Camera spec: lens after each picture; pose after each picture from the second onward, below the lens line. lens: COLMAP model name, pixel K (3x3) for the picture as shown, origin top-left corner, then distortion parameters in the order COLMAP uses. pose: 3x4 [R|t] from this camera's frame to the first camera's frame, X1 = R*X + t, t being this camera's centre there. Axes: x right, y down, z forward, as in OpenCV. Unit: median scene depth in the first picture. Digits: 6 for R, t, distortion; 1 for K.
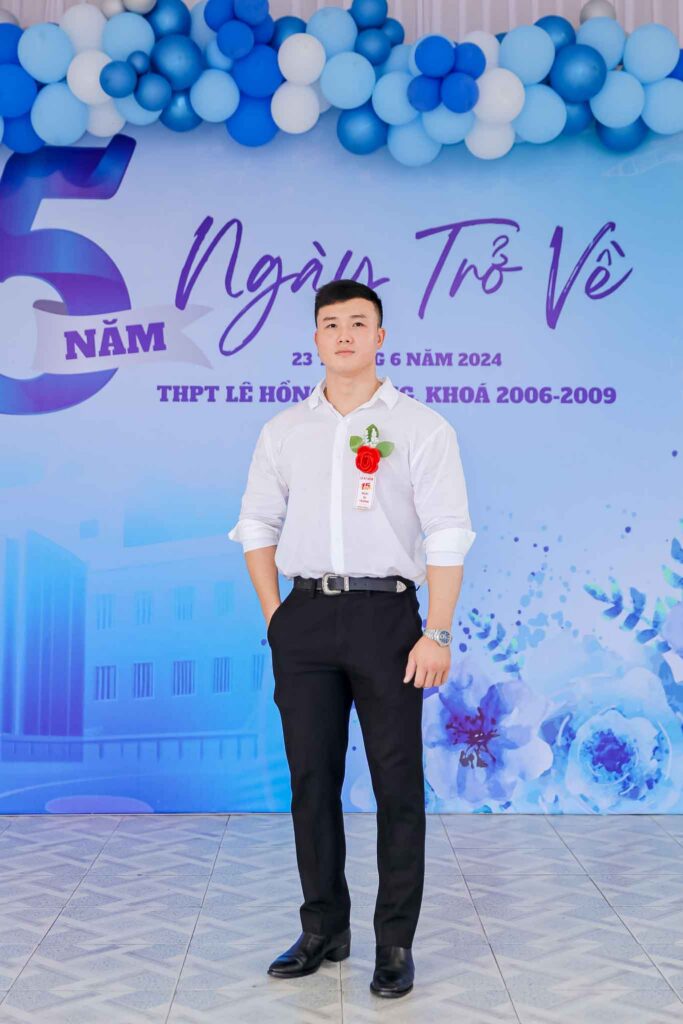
lens RADIAL K [[1476.7, 0, 359.2], [0, 1476.7, 456.4], [0, 0, 1]] dist [-0.050024, 0.000000]
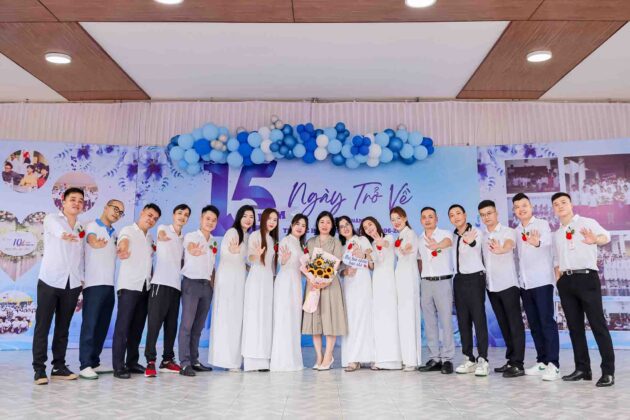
lens RADIAL K [[605.1, 0, 320.9], [0, 605.1, 207.6], [0, 0, 1]] dist [-0.061271, 0.000000]
pose [[0.999668, -0.004654, -0.025353, -0.004762], [0.002057, 0.994833, -0.101509, 0.055222], [0.025694, 0.101423, 0.994512, -0.508110]]
